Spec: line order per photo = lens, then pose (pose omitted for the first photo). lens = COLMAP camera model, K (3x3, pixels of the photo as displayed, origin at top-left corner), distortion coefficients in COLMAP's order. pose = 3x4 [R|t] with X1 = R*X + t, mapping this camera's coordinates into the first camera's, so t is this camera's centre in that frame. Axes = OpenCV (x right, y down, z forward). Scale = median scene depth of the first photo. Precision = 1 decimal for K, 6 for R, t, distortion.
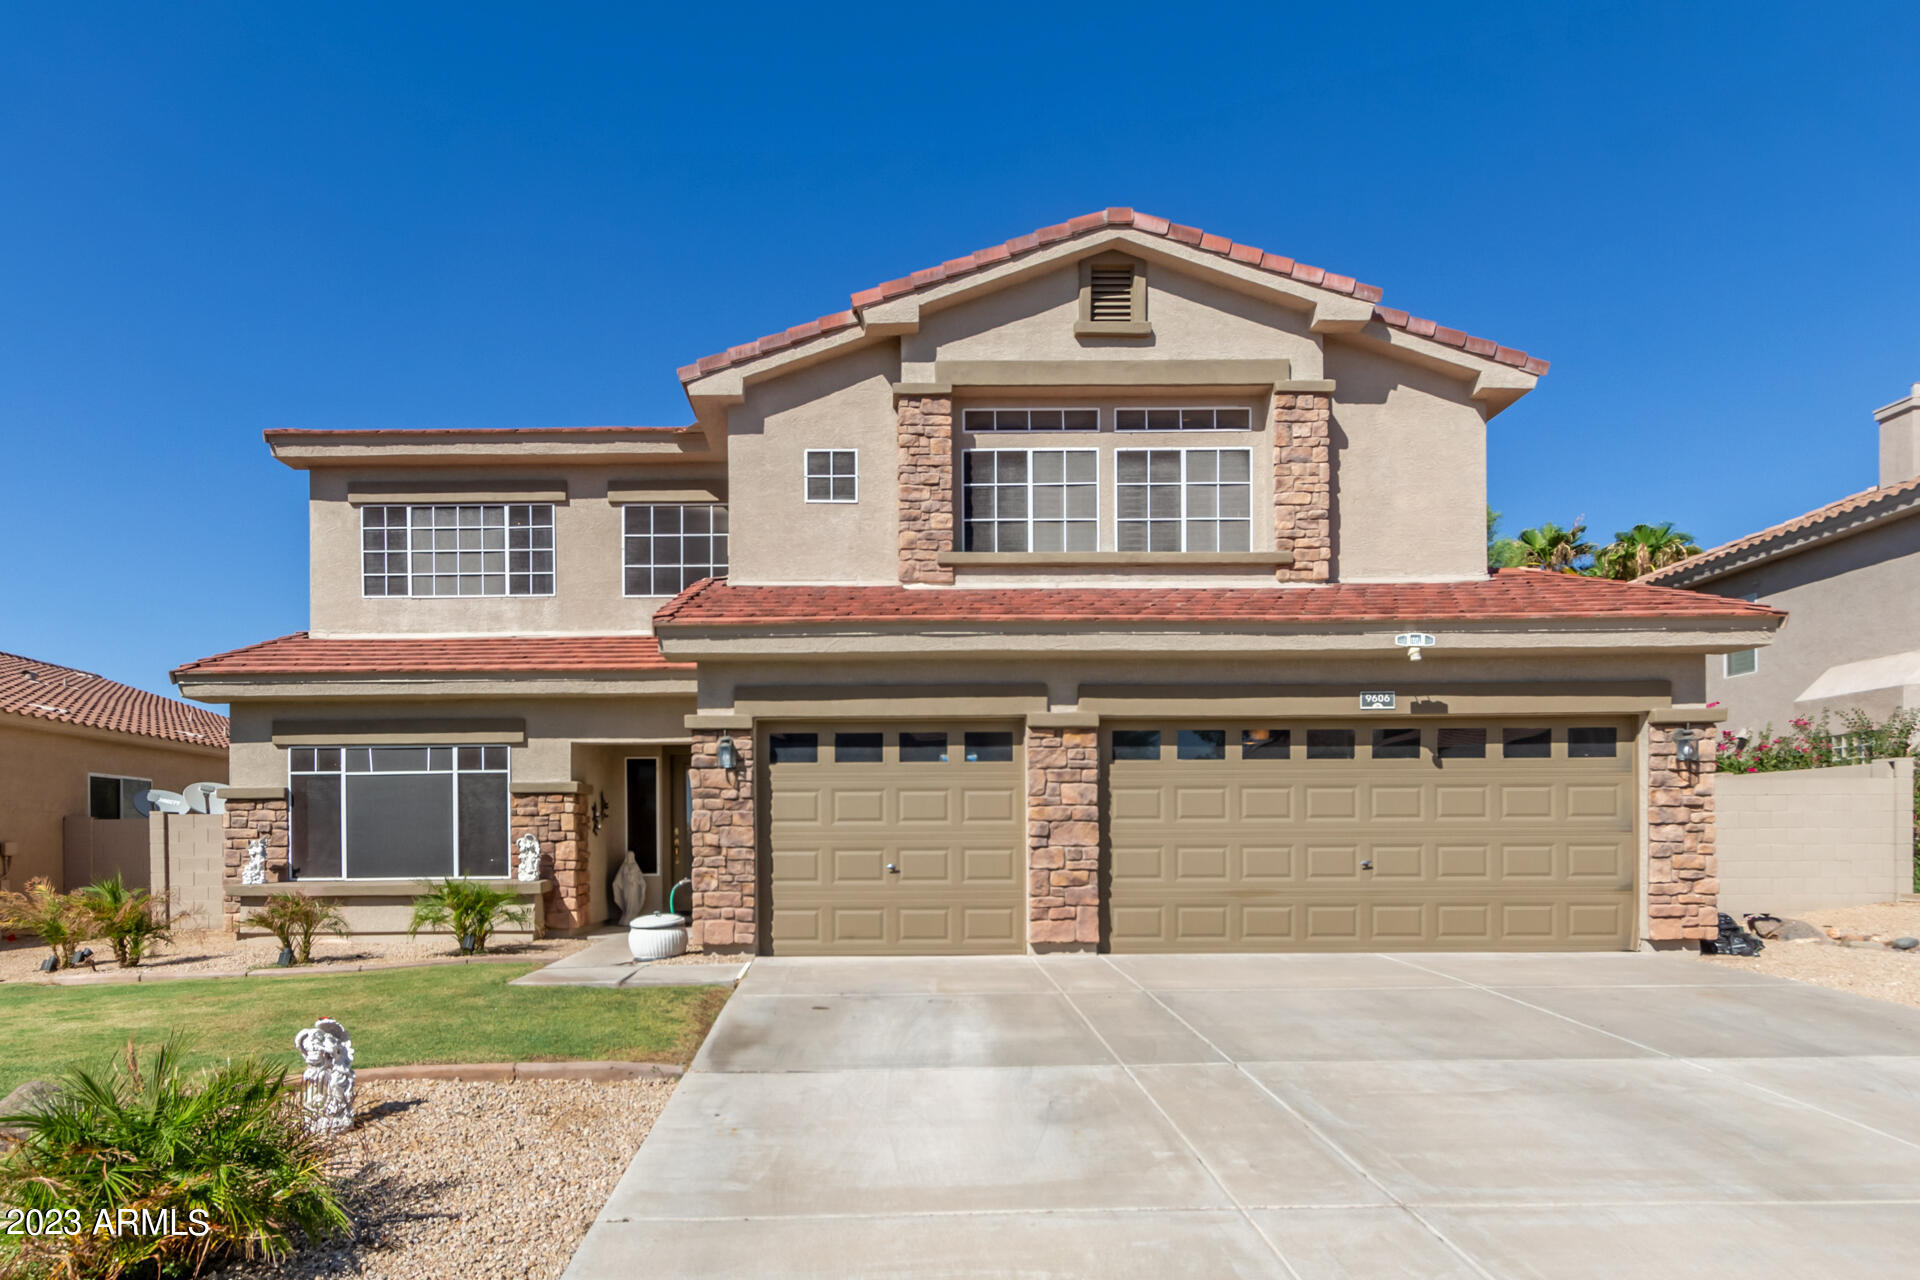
lens RADIAL K [[1108.7, 0, 958.5], [0, 1108.7, 841.9], [0, 0, 1]] dist [0.002460, 0.000337]
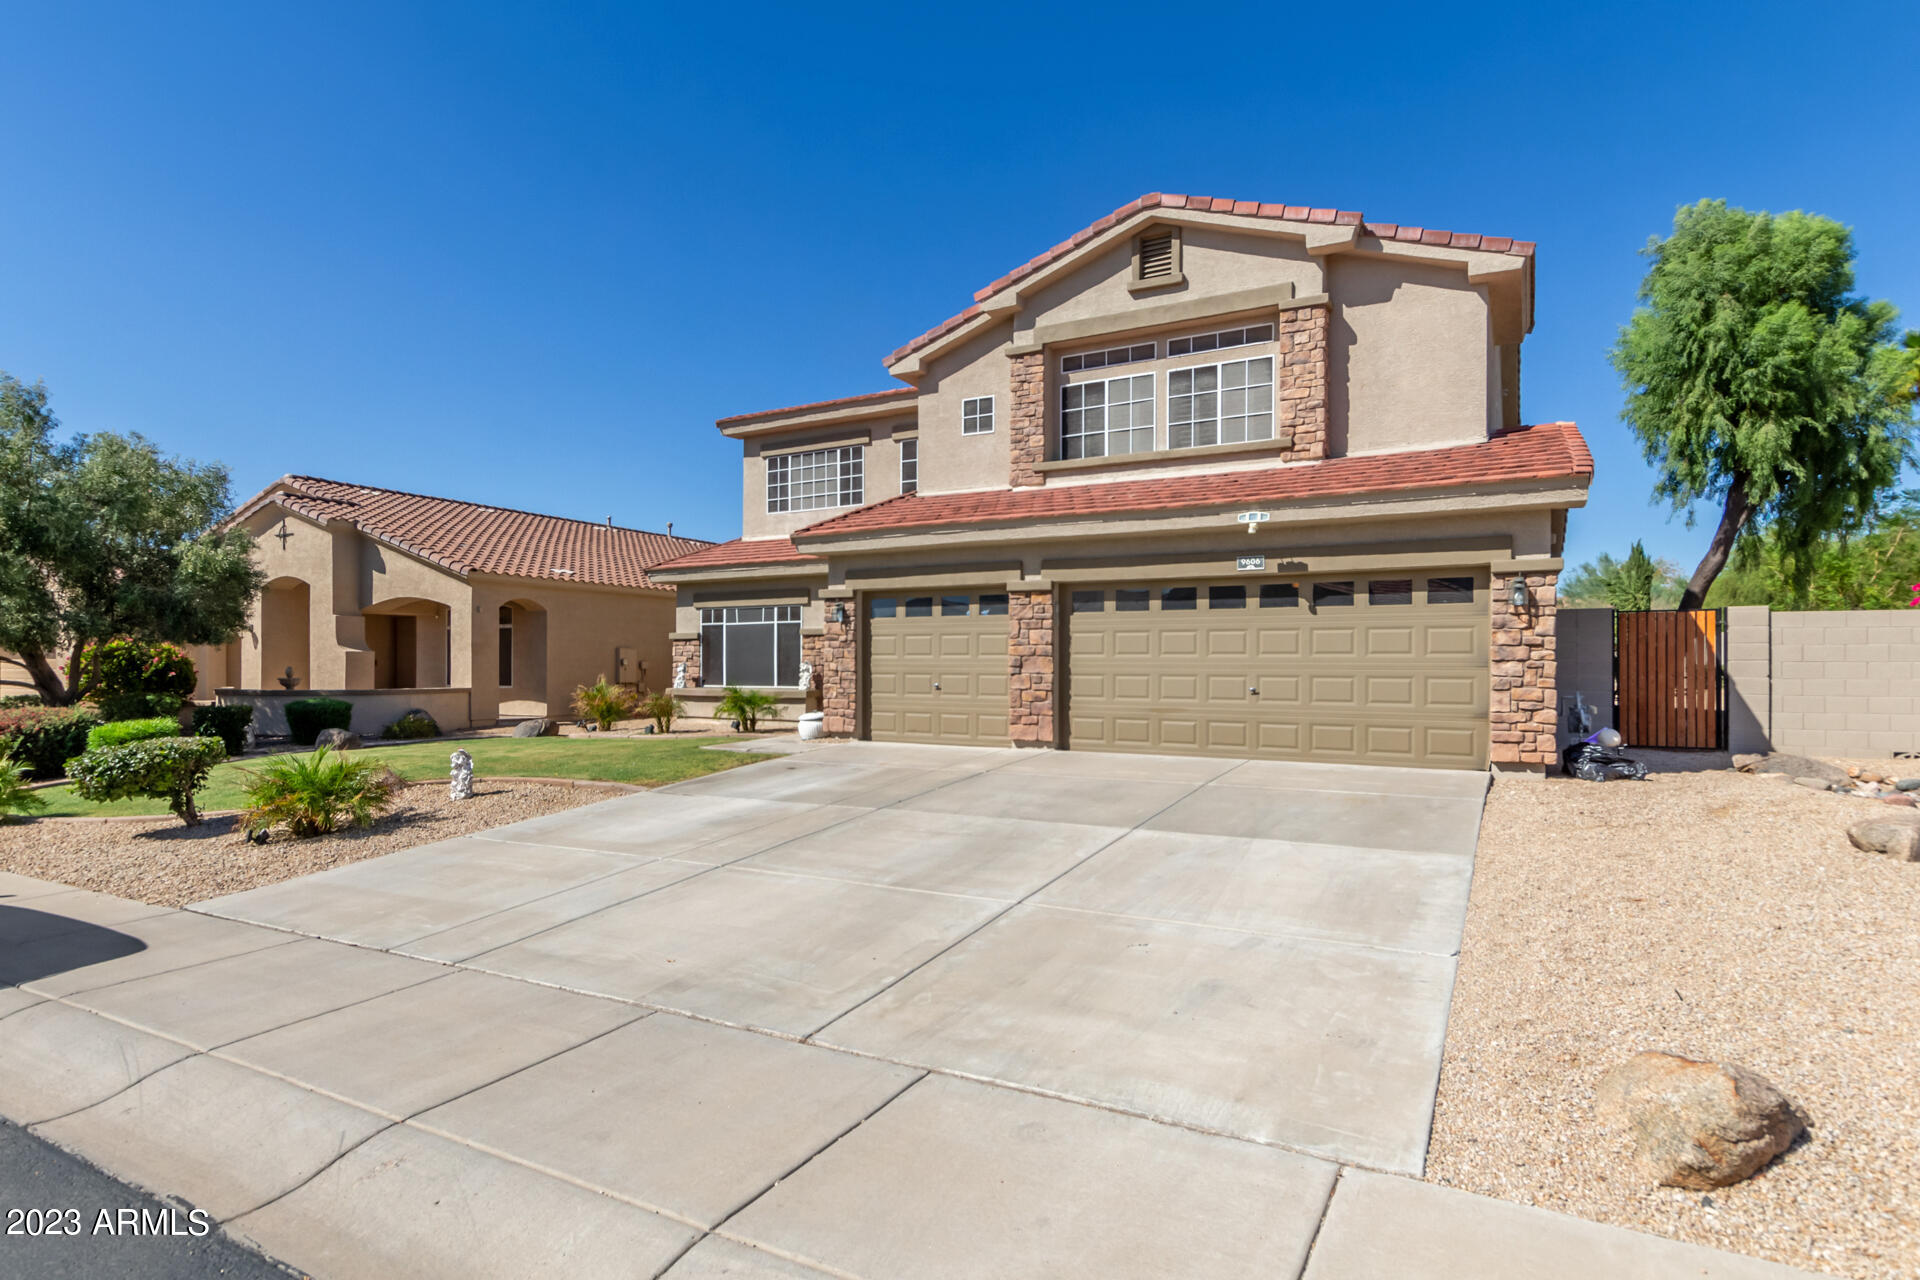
lens RADIAL K [[895.4, 0, 963.6], [0, 895.4, 661.5], [0, 0, 1]] dist [0.002996, 0.000179]
pose [[0.891077, 0.006865, -0.453800, 0.425255], [-0.006792, 0.999975, 0.001791, -0.010136], [0.453801, 0.001487, 0.891102, -0.057956]]
